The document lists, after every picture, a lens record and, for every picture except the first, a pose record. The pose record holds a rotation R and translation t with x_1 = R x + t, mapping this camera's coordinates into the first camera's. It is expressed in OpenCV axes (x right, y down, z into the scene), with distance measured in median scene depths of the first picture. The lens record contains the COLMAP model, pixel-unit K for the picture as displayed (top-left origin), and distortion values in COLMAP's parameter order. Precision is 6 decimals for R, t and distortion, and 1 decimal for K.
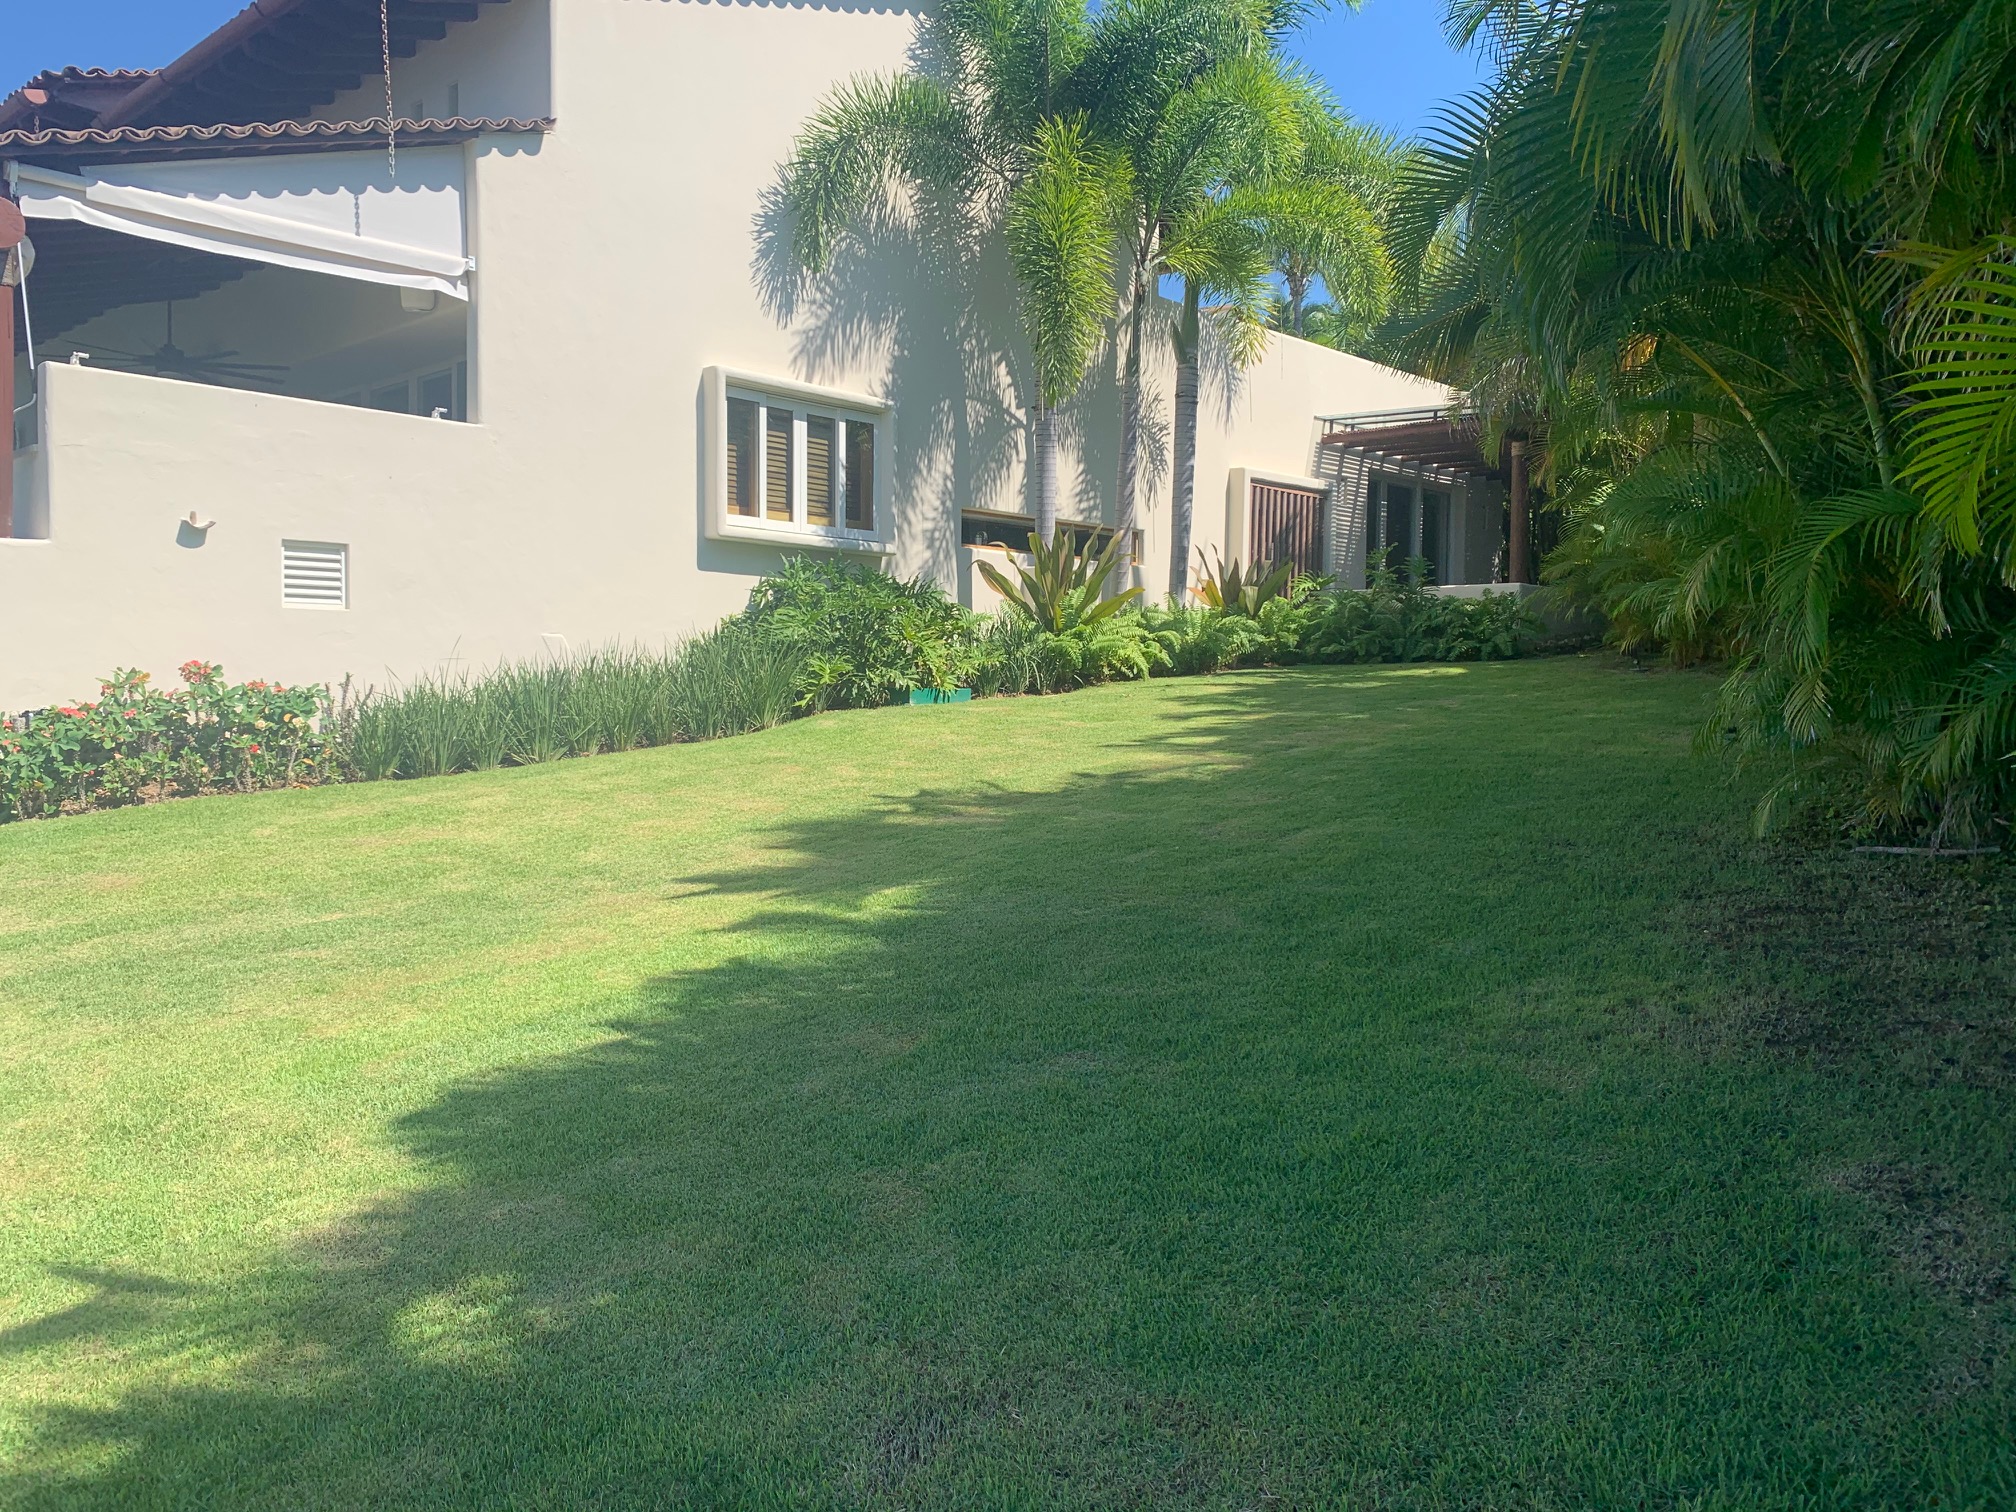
lens RADIAL K [[1518.4, 0, 1008.0], [0, 1518.4, 756.0], [0, 0, 1]] dist [-0.009218, -0.004235]
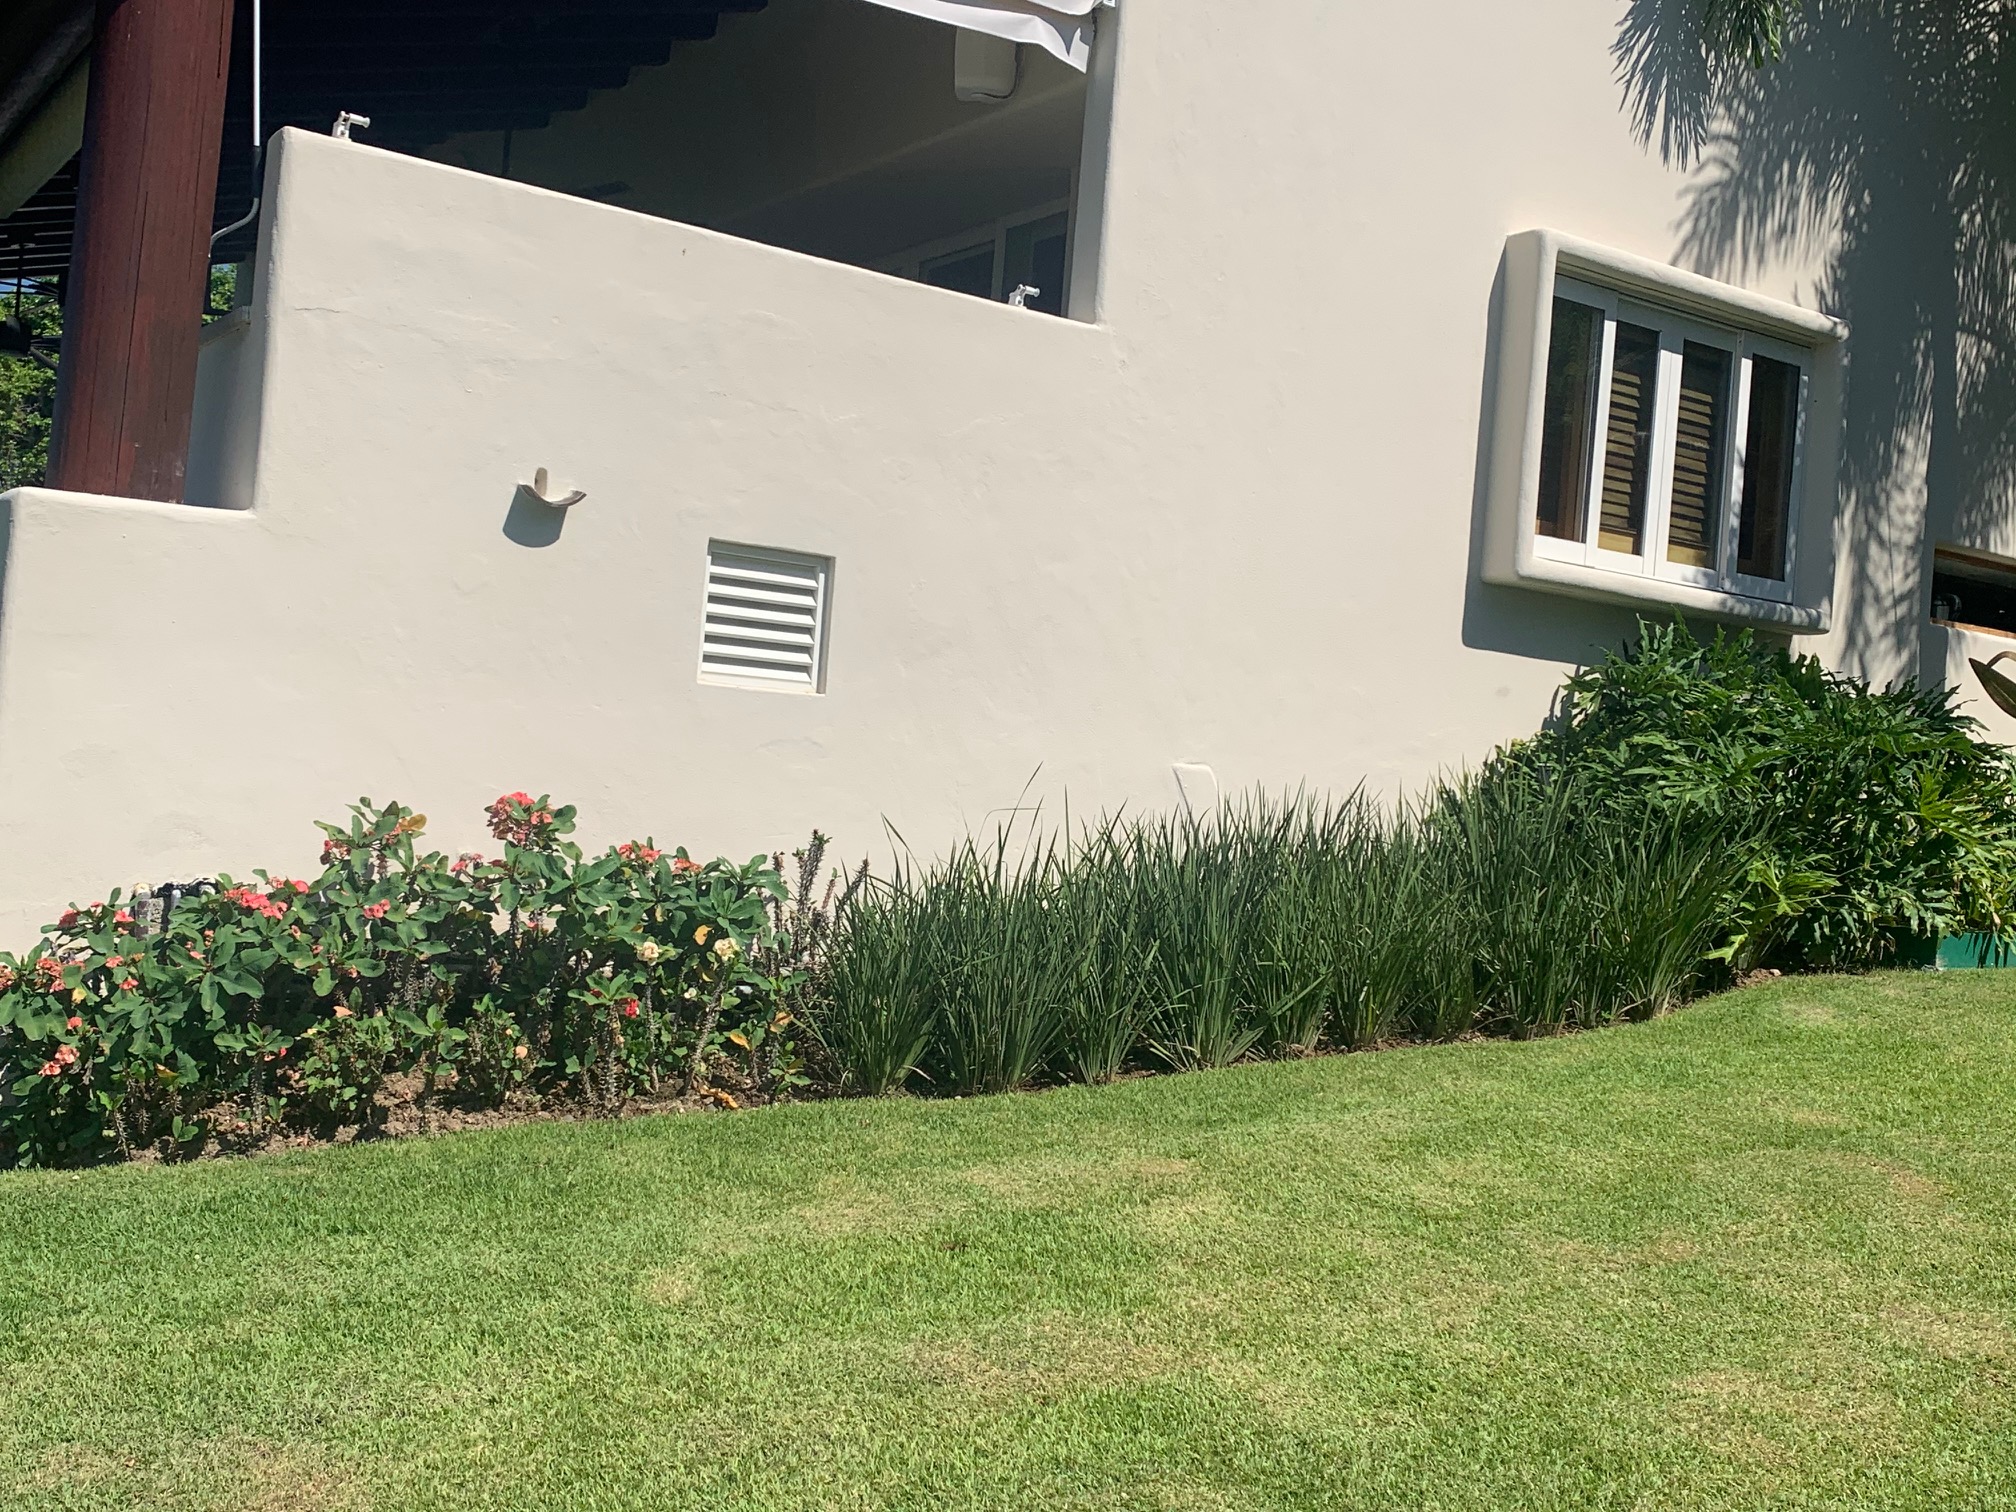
lens RADIAL K [[2112.2, 0, 1038.9], [0, 2112.2, 751.1], [0, 0, 1]] dist [0.192713, -0.619937]
pose [[0.973997, 0.069560, -0.215620, -0.231905], [-0.083255, 0.995005, -0.055083, -0.049516], [0.210712, 0.071602, 0.974922, 0.381238]]
